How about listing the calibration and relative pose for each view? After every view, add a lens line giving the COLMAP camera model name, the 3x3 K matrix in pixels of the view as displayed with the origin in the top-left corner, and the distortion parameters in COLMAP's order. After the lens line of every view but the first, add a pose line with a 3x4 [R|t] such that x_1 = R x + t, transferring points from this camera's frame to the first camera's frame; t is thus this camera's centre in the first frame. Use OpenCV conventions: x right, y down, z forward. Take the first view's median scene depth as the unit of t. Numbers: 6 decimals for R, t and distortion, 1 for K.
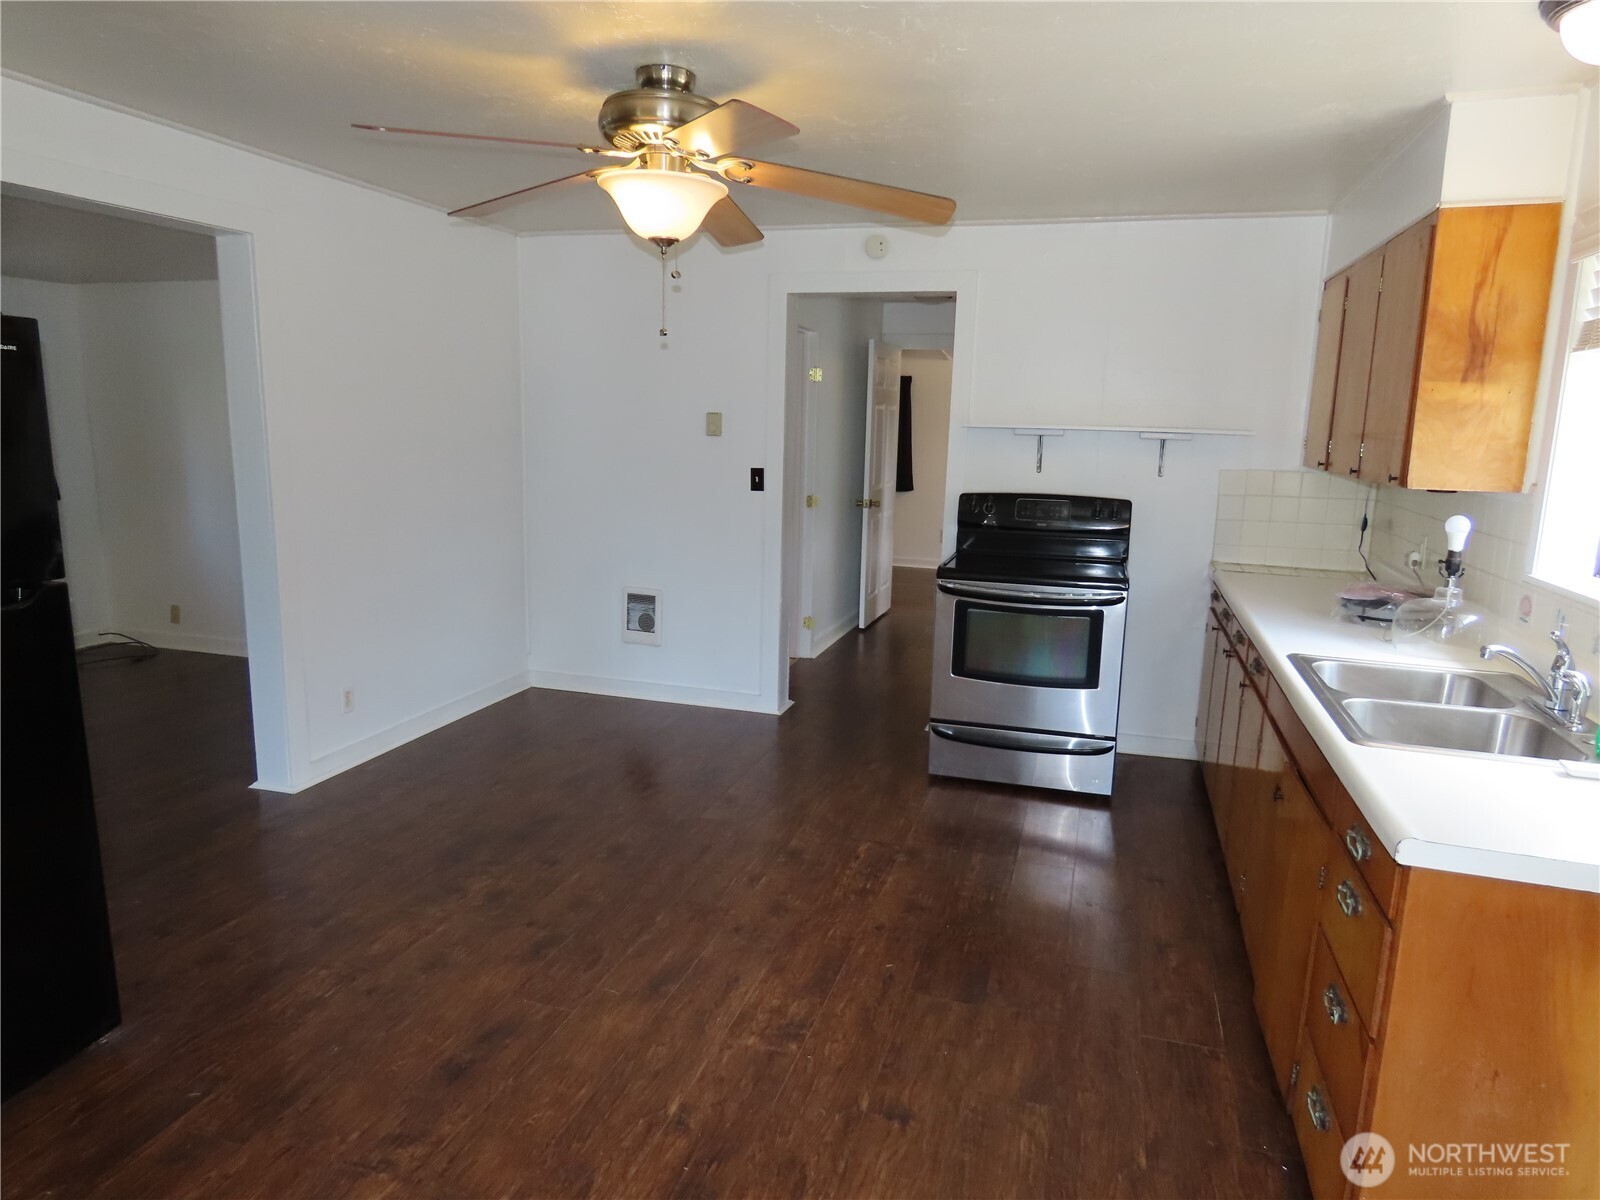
lens RADIAL K [[1009.4, 0, 803.1], [0, 1009.4, 599.3], [0, 0, 1]] dist [-0.011443, 0.004189]
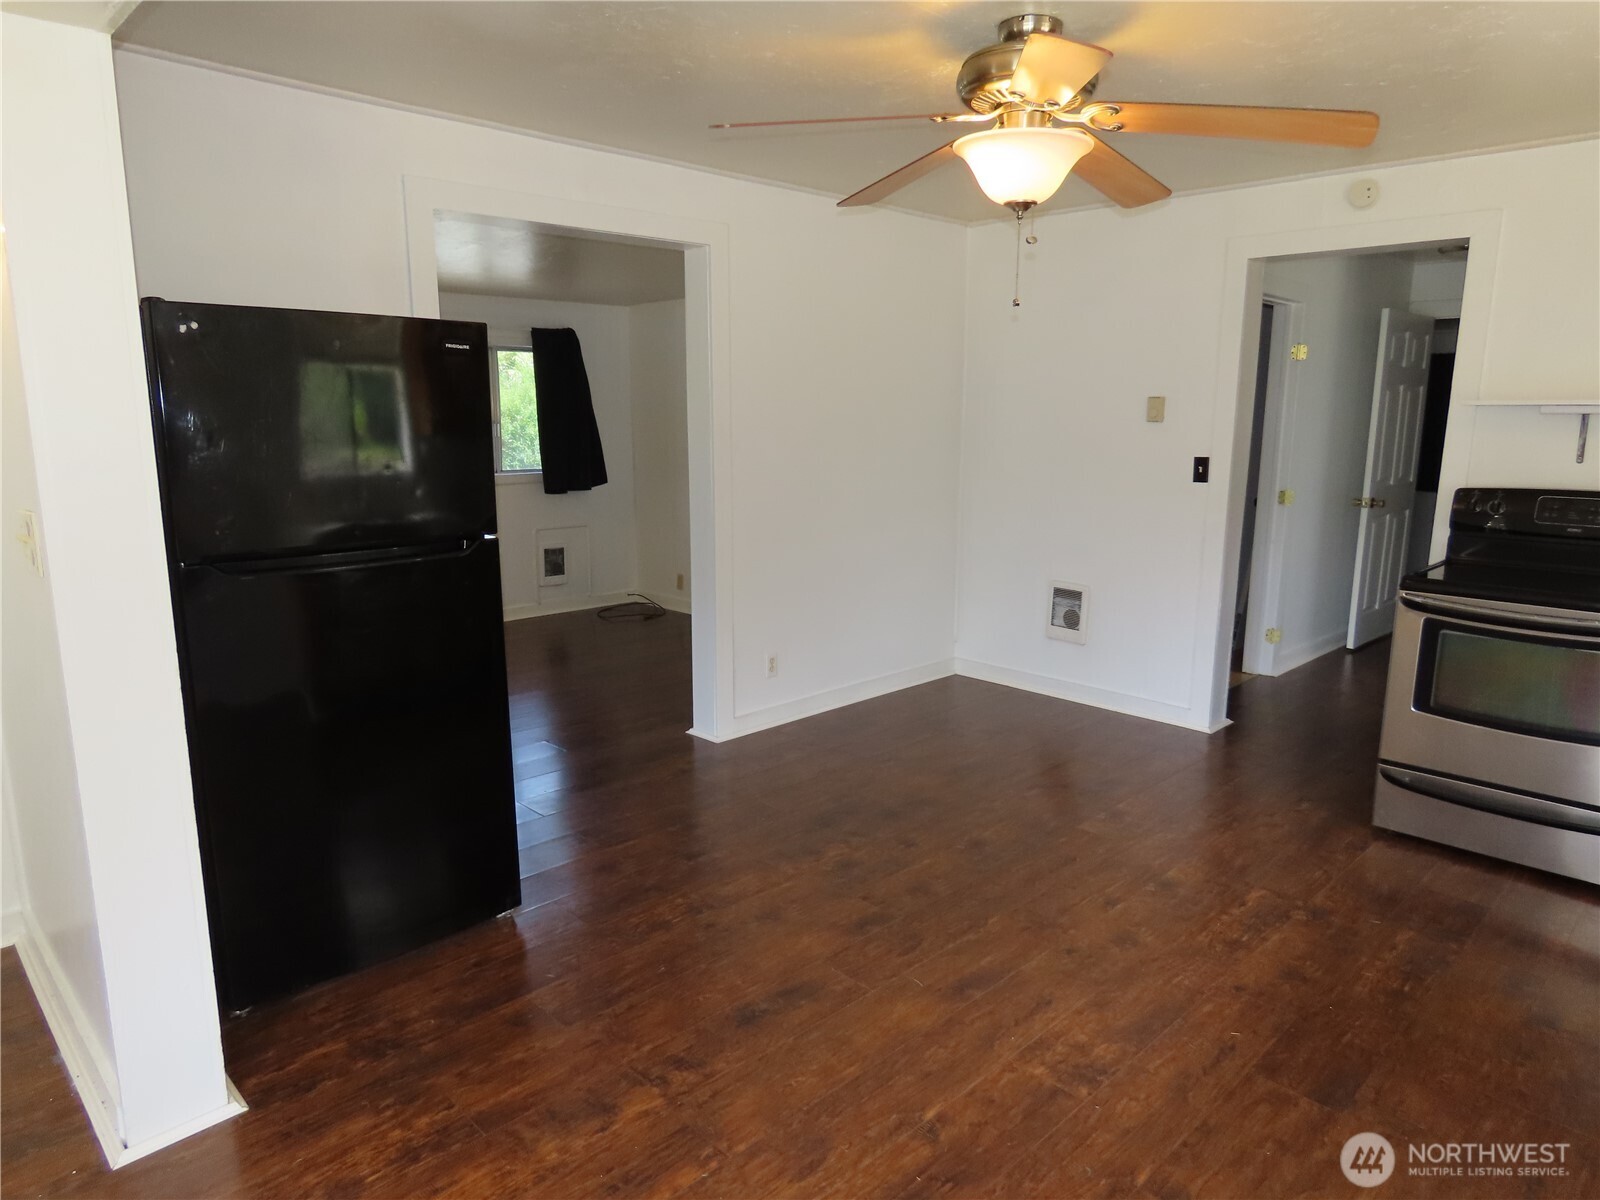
lens RADIAL K [[1009.4, 0, 801.8], [0, 1009.4, 599.2], [0, 0, 1]] dist [-0.011443, 0.004189]
pose [[0.875190, 0.069550, -0.478753, 0.146738], [-0.069101, 0.997437, 0.018581, 0.007867], [0.478818, 0.016821, 0.877753, 0.076164]]
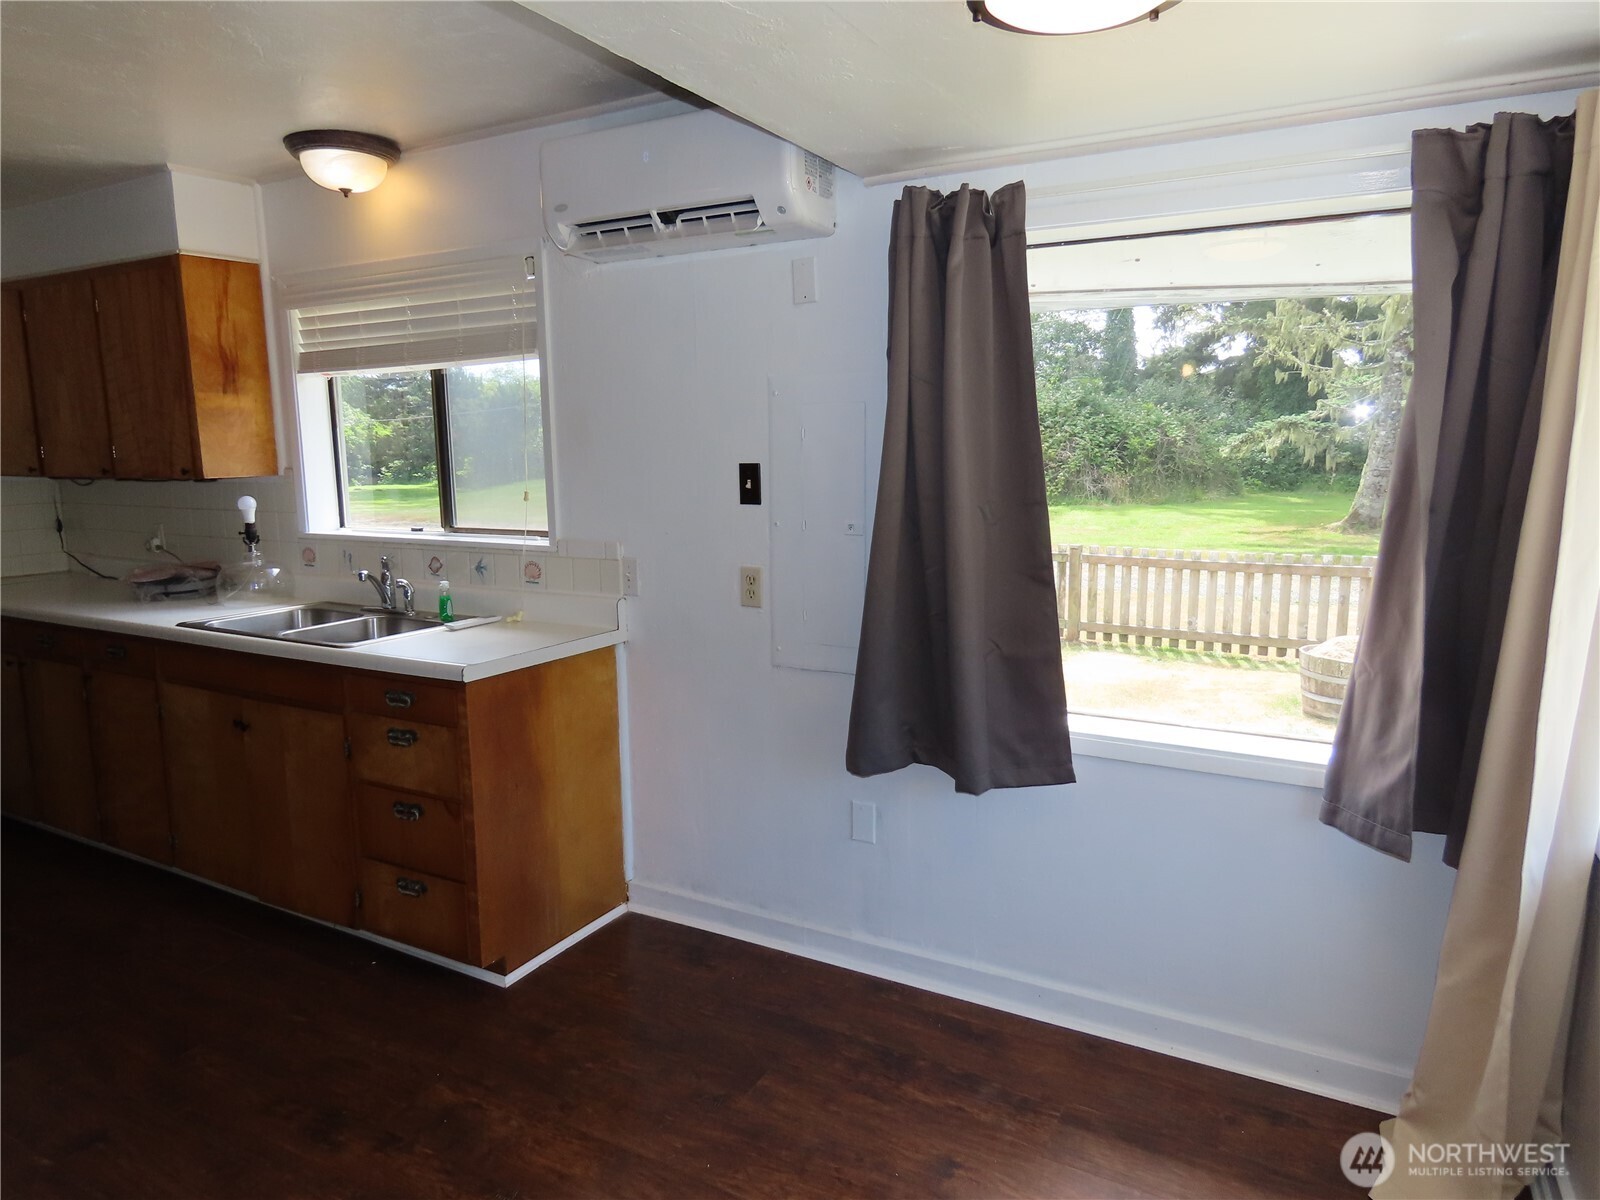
lens RADIAL K [[1009.4, 0, 800.4], [0, 1009.4, 602.3], [0, 0, 1]] dist [-0.011443, 0.004189]
pose [[0.206178, -0.180679, 0.961689, -0.470736], [0.188119, 0.971791, 0.142246, -0.000143], [-0.960261, 0.151584, 0.234351, 0.028384]]
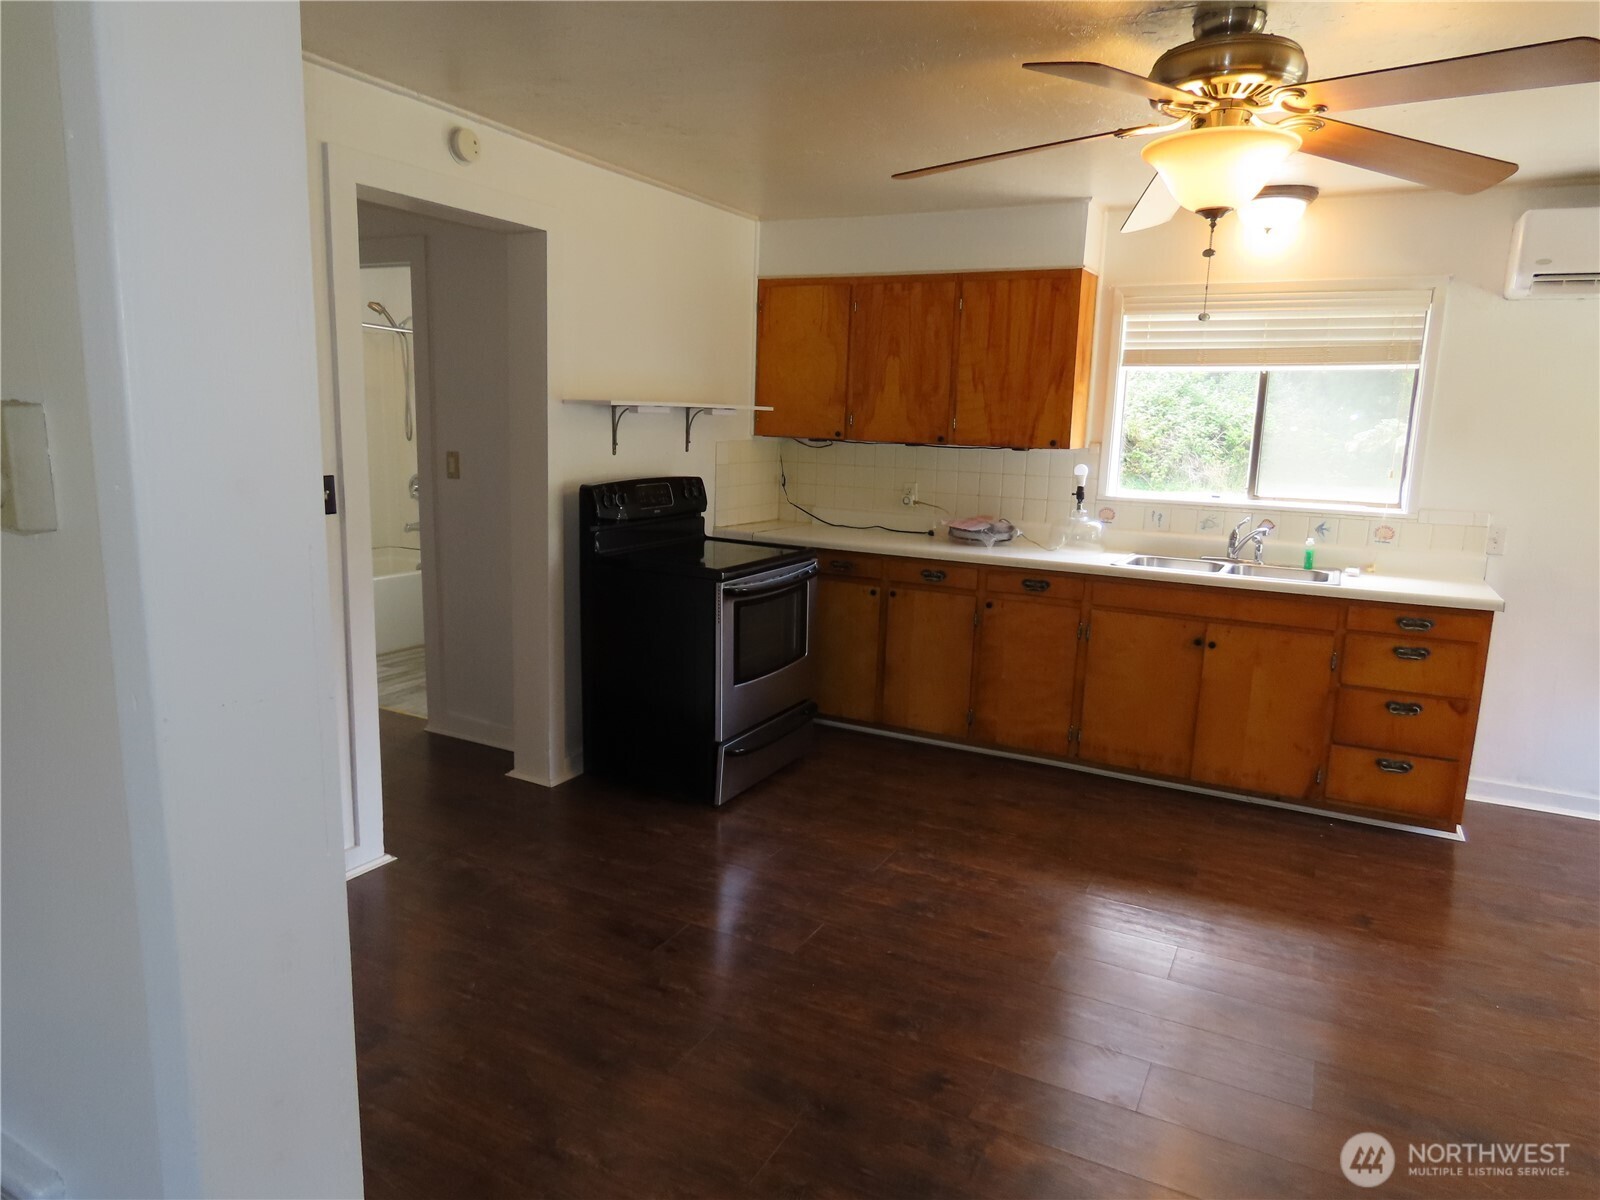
lens RADIAL K [[1009.4, 0, 799.9], [0, 1009.4, 599.1], [0, 0, 1]] dist [-0.011443, 0.004189]
pose [[0.190850, -0.193787, 0.962301, -1.022040], [0.150199, 0.974541, 0.166464, -0.207827], [-0.970060, 0.112767, 0.215098, 1.105745]]
